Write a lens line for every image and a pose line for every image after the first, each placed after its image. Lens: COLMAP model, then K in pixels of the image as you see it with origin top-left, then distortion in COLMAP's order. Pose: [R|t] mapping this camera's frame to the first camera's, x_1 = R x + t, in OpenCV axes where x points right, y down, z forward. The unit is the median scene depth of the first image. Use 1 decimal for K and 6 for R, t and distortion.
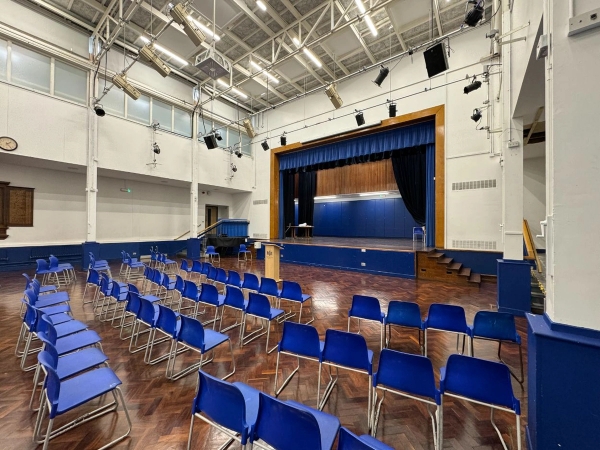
lens RADIAL K [[240.4, 0, 299.1], [0, 240.4, 224.4], [0, 0, 1]] dist [0.003812, -0.001063]
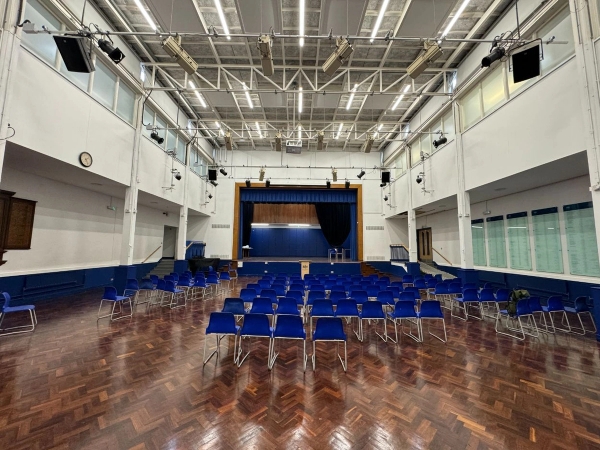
lens RADIAL K [[240.4, 0, 298.1], [0, 240.4, 223.0], [0, 0, 1]] dist [0.003812, -0.001063]
pose [[0.792331, 0.065611, 0.606553, -0.885201], [-0.011534, 0.995634, -0.092632, -0.013949], [-0.609983, 0.066399, 0.789628, -0.163720]]
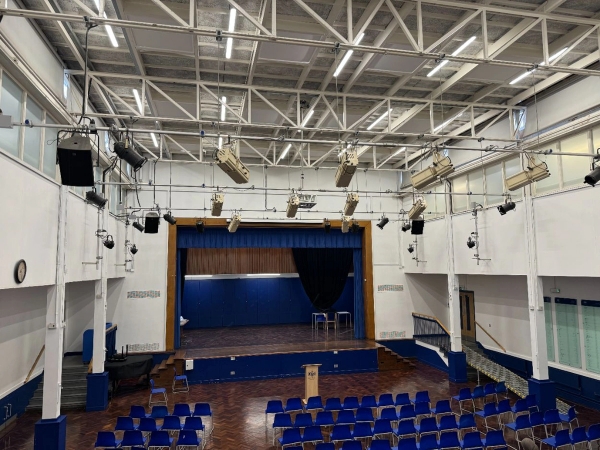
lens RADIAL K [[427.2, 0, 297.0], [0, 427.2, 227.6], [0, 0, 1]] dist [0.031799, -0.020945]
pose [[0.650438, 0.054499, 0.757602, -1.242106], [0.010188, 0.996707, -0.080447, -0.278048], [-0.759491, 0.060044, 0.647741, -0.121195]]
